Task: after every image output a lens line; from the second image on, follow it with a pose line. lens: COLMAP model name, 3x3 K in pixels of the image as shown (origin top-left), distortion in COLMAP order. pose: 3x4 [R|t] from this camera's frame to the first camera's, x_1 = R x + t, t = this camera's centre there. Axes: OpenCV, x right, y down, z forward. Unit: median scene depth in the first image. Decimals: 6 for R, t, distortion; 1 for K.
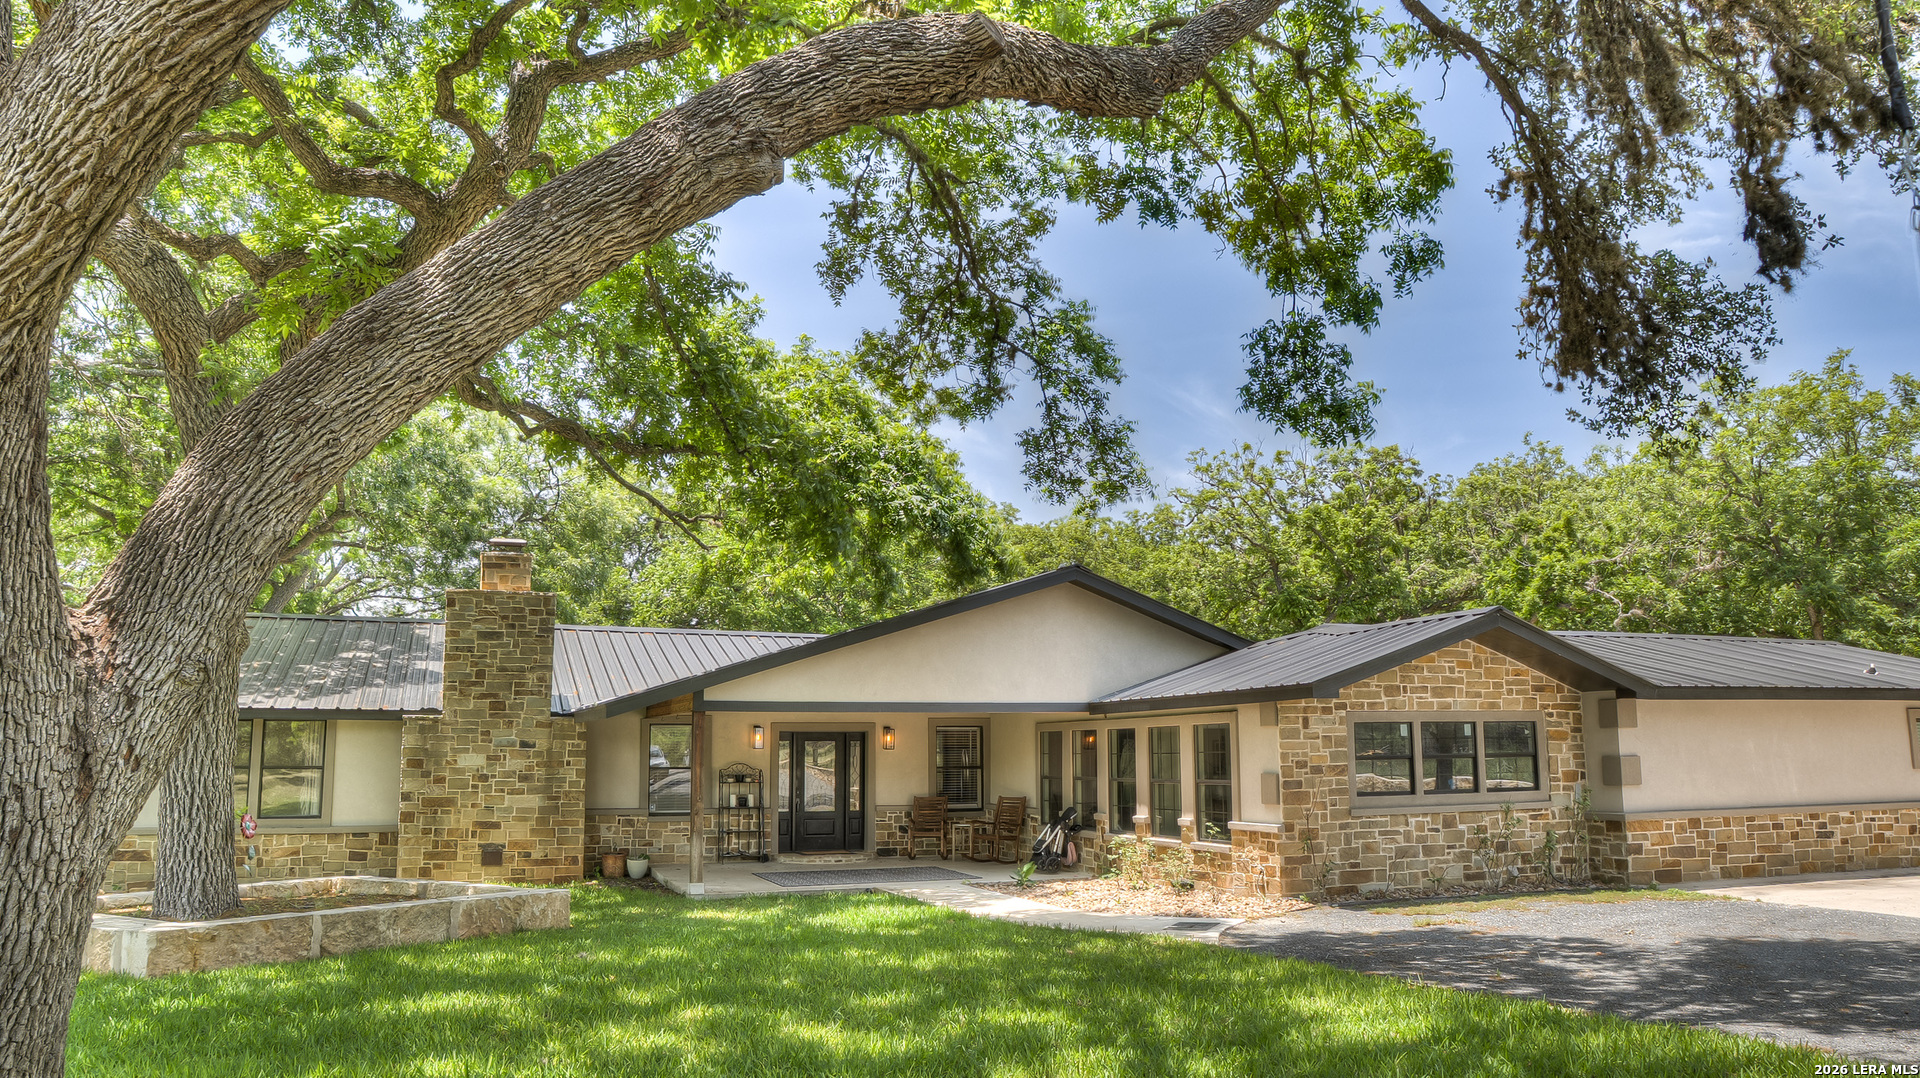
lens RADIAL K [[1344.7, 0, 959.6], [0, 1344.7, 528.7], [0, 0, 1]] dist [-0.109229, 0.070964]
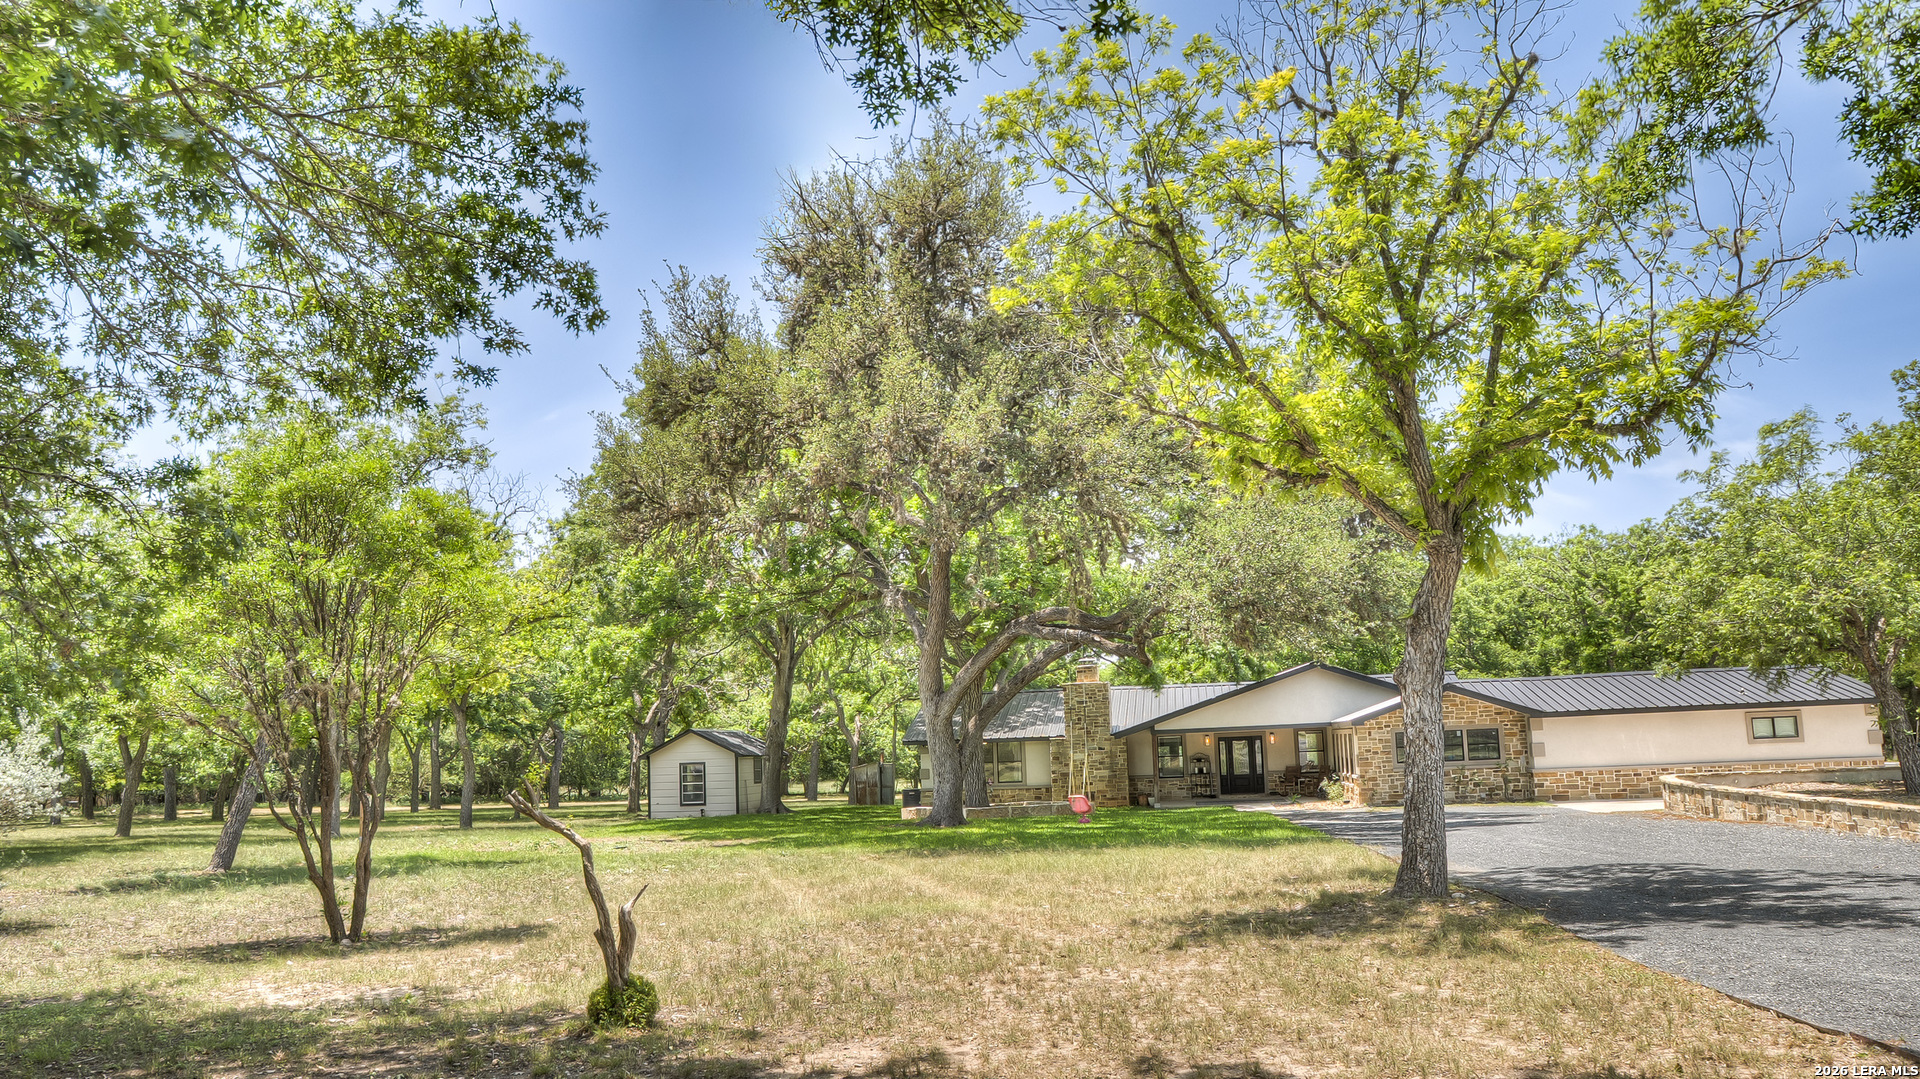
lens RADIAL K [[1344.7, 0, 951.1], [0, 1344.7, 546.1], [0, 0, 1]] dist [-0.109229, 0.070964]
pose [[0.862241, -0.097436, -0.497039, 0.640106], [0.114240, 0.993447, 0.003430, -0.224529], [0.493448, -0.059739, 0.867722, -1.126808]]
